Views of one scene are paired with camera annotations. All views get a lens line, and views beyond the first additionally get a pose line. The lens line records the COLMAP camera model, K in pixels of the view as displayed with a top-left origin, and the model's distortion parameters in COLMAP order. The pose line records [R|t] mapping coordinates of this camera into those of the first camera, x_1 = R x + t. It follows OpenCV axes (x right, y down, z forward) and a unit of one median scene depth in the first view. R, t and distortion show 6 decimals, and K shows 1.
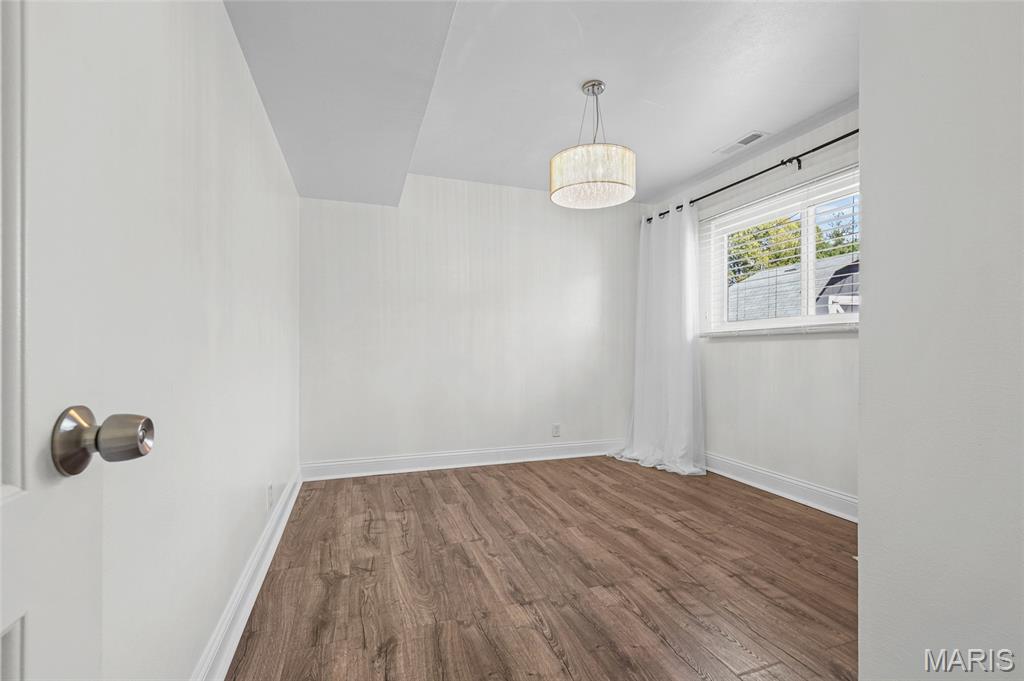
lens RADIAL K [[446.2, 0, 512.0], [0, 446.2, 340.5], [0, 0, 1]] dist [0.001263, 0.000342]
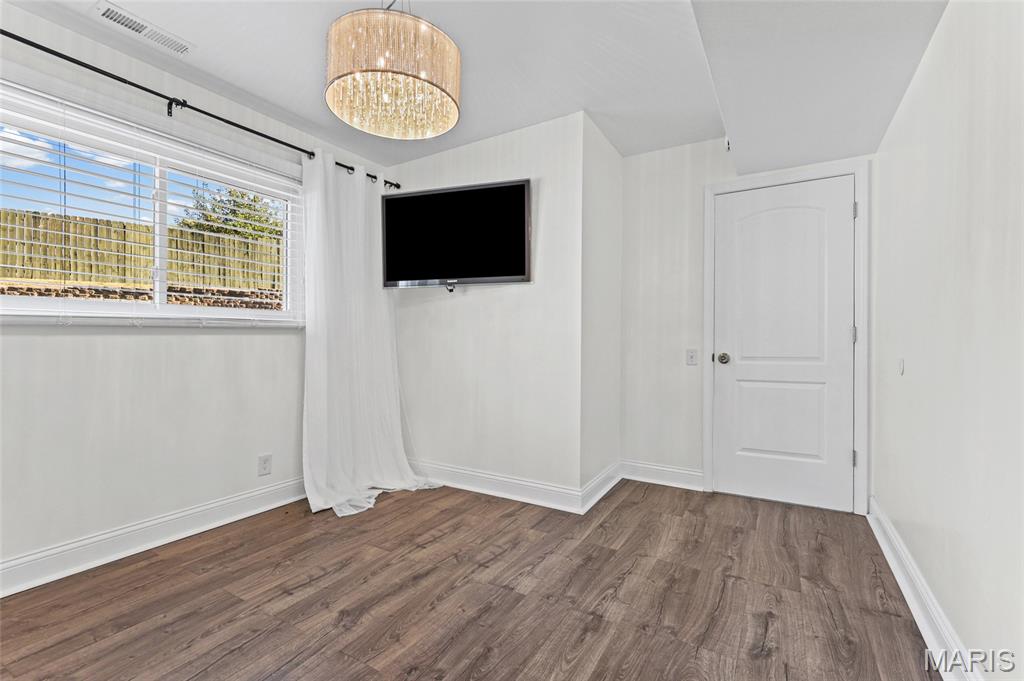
lens RADIAL K [[452.8, 0, 513.7], [0, 452.8, 342.4], [0, 0, 1]] dist [0.000754, -0.000130]
pose [[-0.643344, 0.000164, 0.765577, -0.523059], [-0.008364, 0.999939, -0.007244, 0.019484], [-0.765532, -0.011064, -0.643303, 1.558930]]
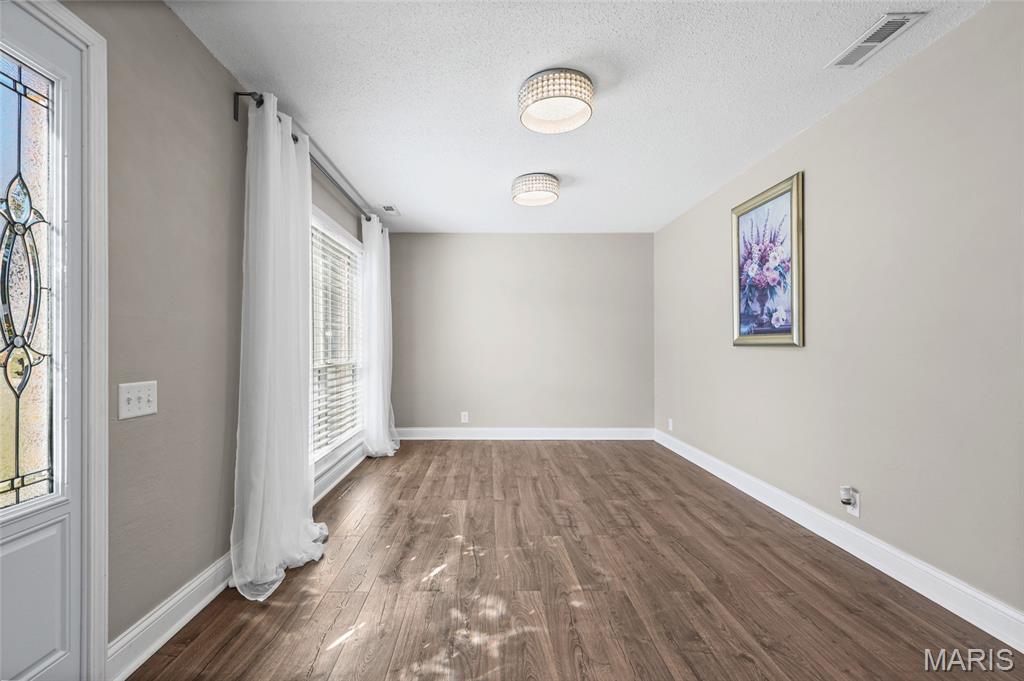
lens RADIAL K [[446.2, 0, 512.0], [0, 446.2, 340.5], [0, 0, 1]] dist [0.001263, 0.000342]
pose [[-0.960006, 0.008588, 0.279849, 0.463740], [0.002993, 0.999787, -0.020413, 0.002969], [-0.279965, -0.018759, -0.959827, 2.698645]]
